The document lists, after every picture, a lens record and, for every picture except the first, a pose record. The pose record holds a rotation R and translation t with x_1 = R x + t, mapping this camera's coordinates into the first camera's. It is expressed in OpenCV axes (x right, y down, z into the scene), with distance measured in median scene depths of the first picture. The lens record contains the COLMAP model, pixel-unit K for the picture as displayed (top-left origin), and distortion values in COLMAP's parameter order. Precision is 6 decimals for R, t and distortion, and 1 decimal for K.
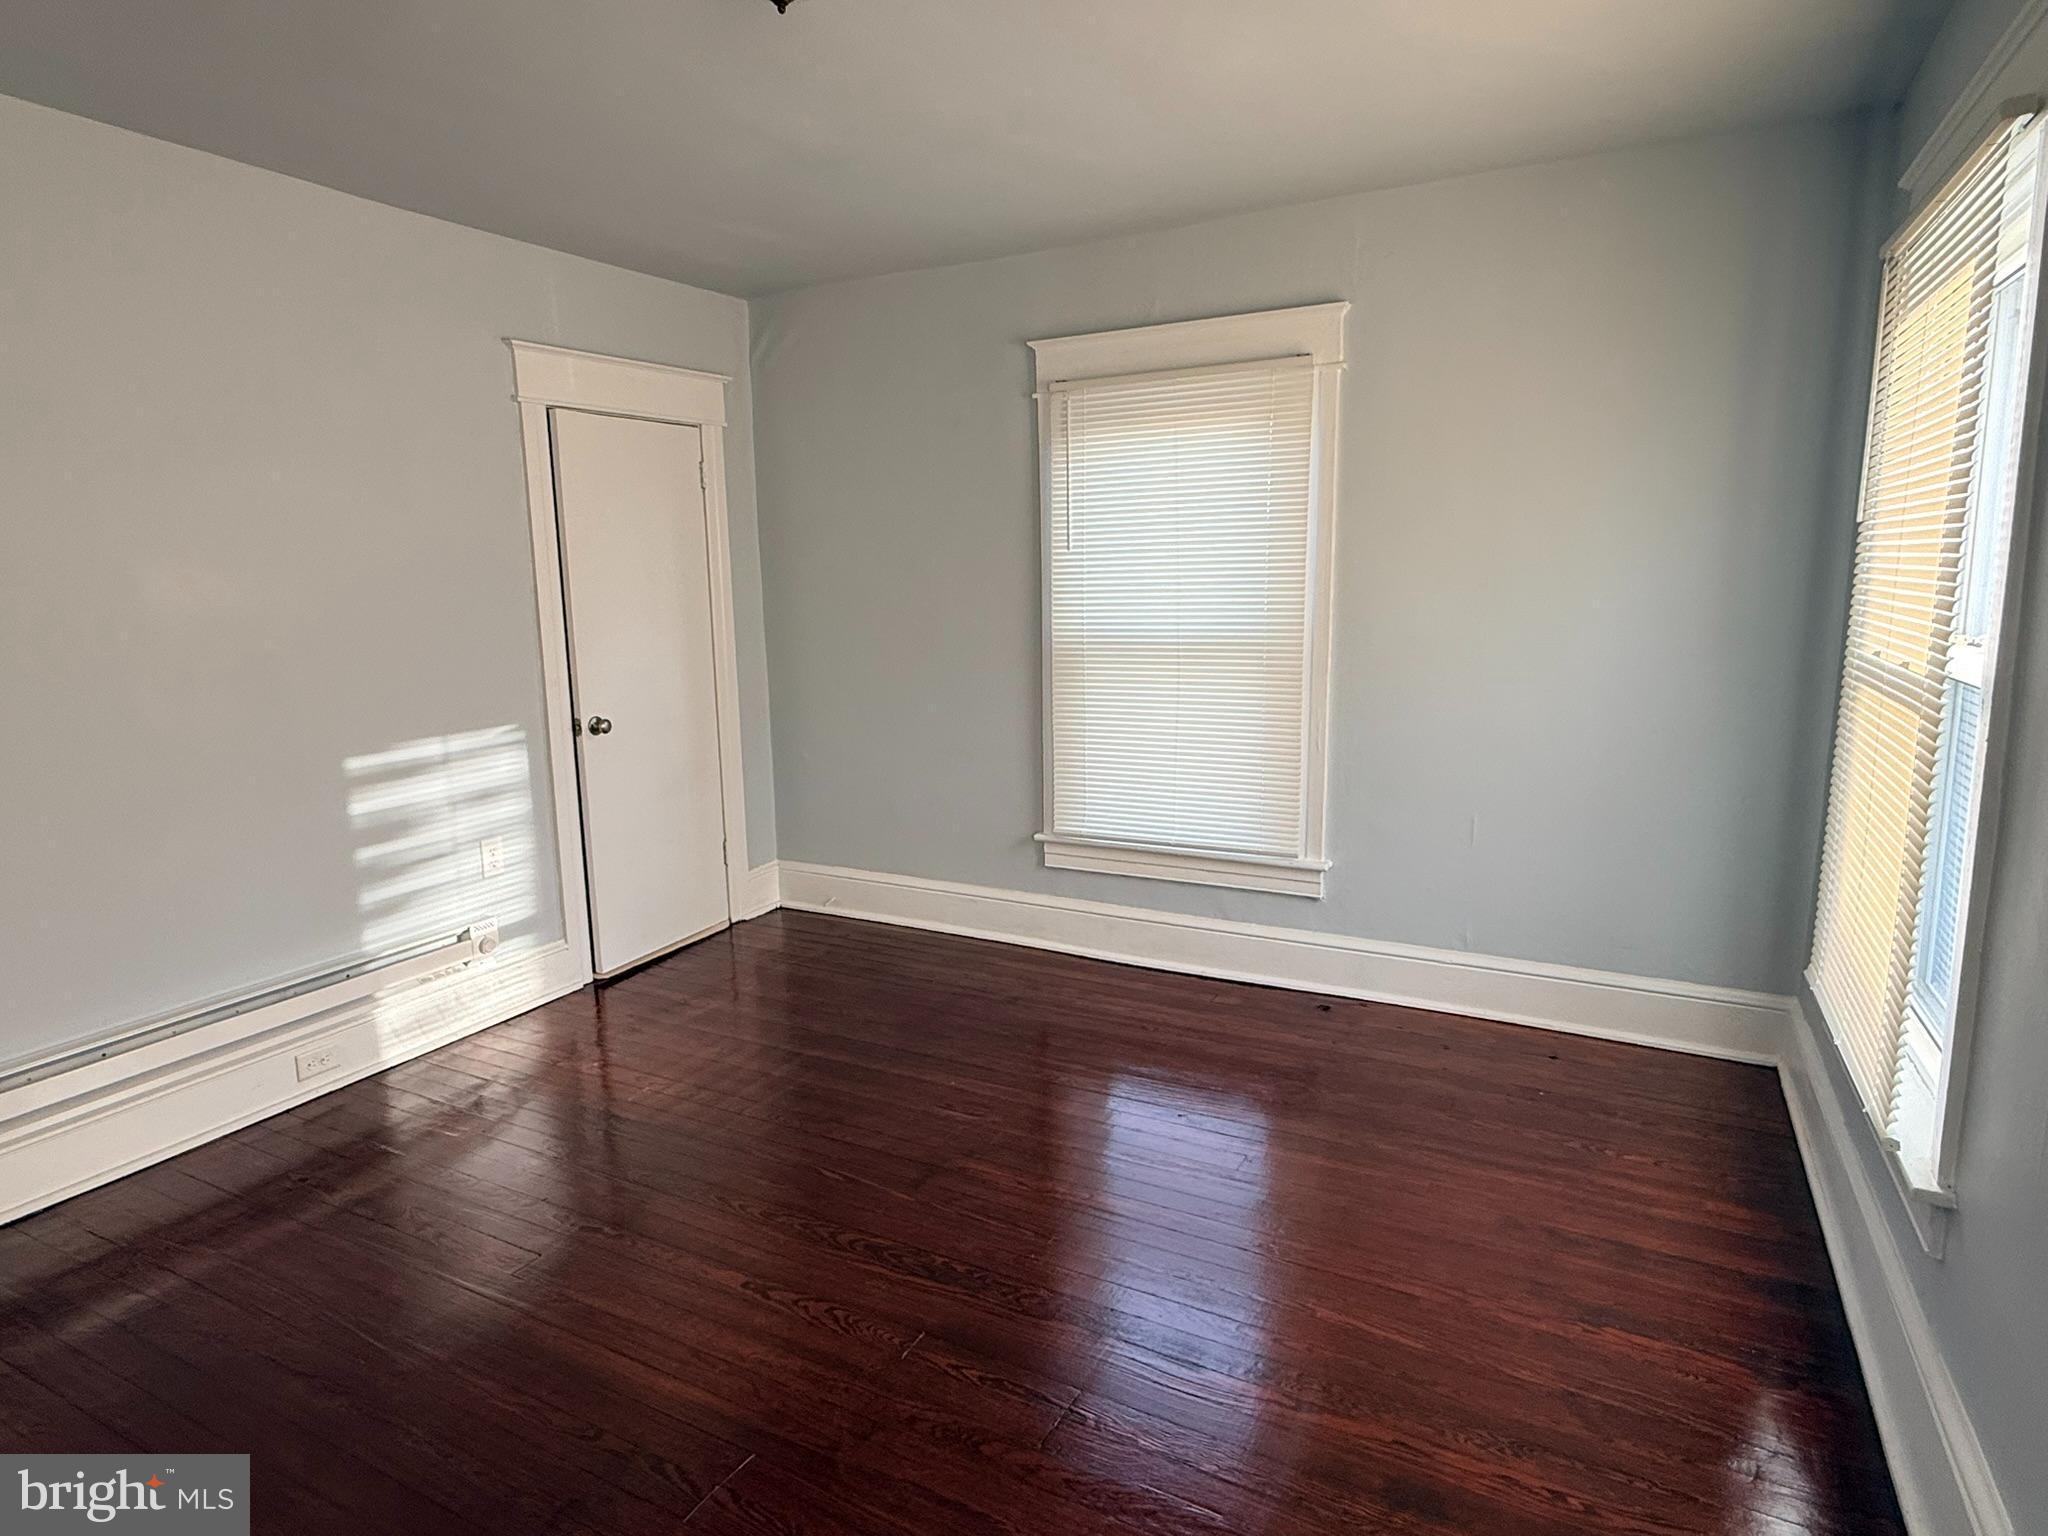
lens RADIAL K [[1141.8, 0, 1023.0], [0, 1141.8, 763.5], [0, 0, 1]] dist [0.000072, 0.000329]
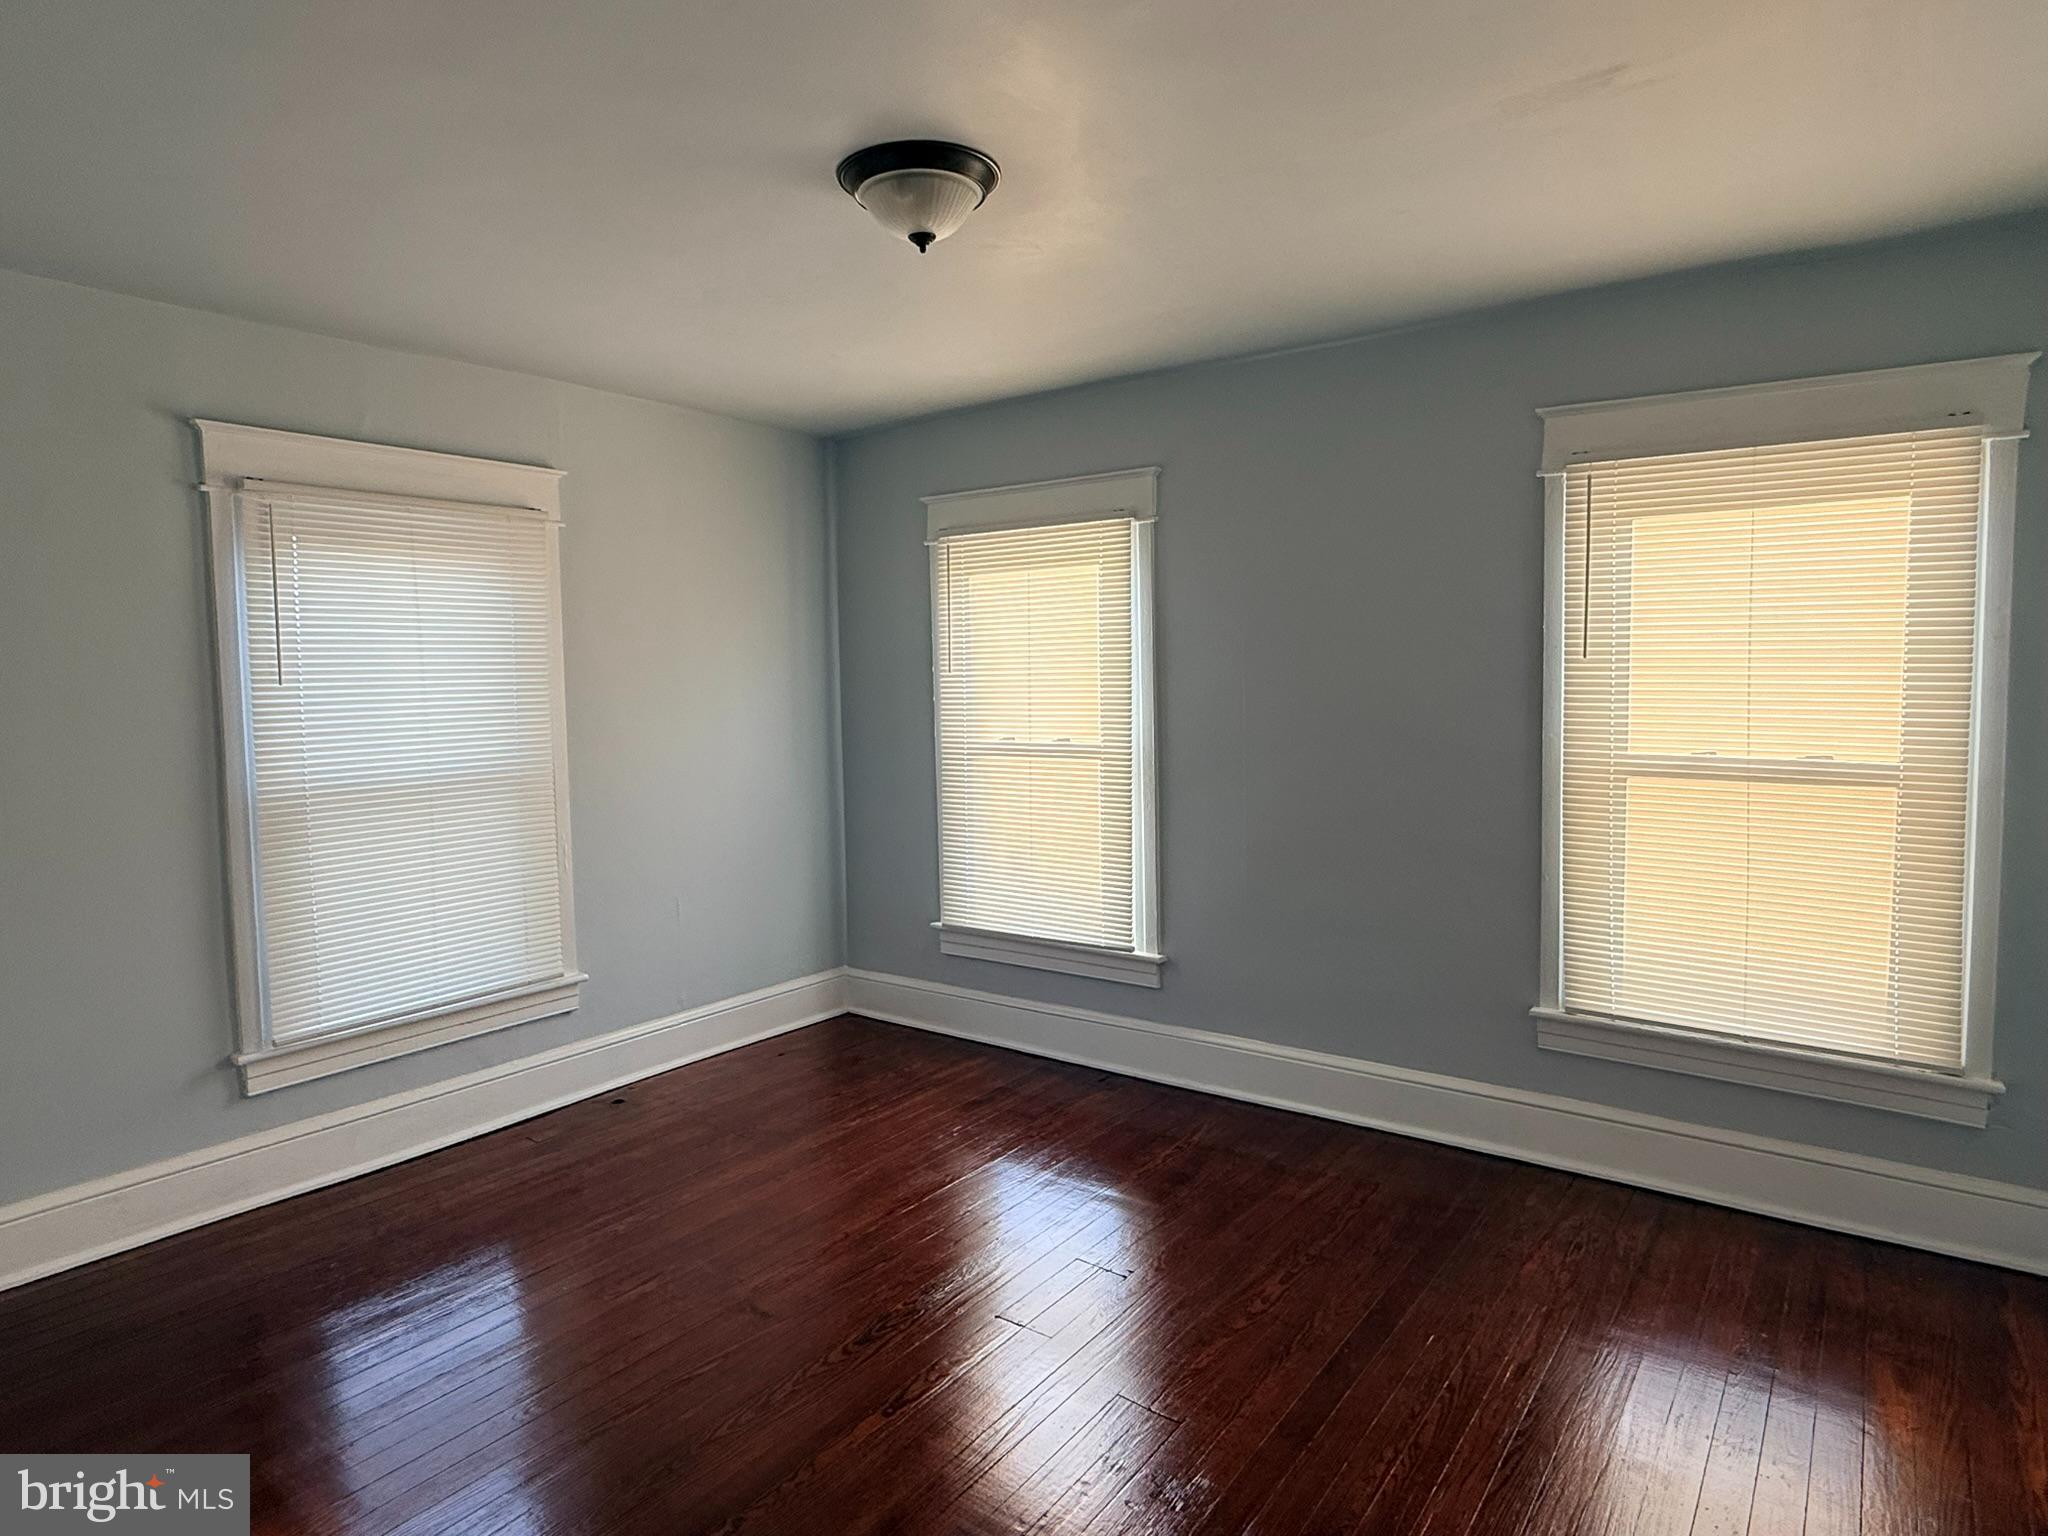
lens RADIAL K [[1141.8, 0, 1023.0], [0, 1141.8, 763.5], [0, 0, 1]] dist [0.000072, 0.000329]
pose [[0.160848, -0.056536, 0.985359, -0.703786], [0.188928, 0.981660, 0.025484, -0.054521], [-0.968728, 0.182063, 0.168580, 0.375986]]
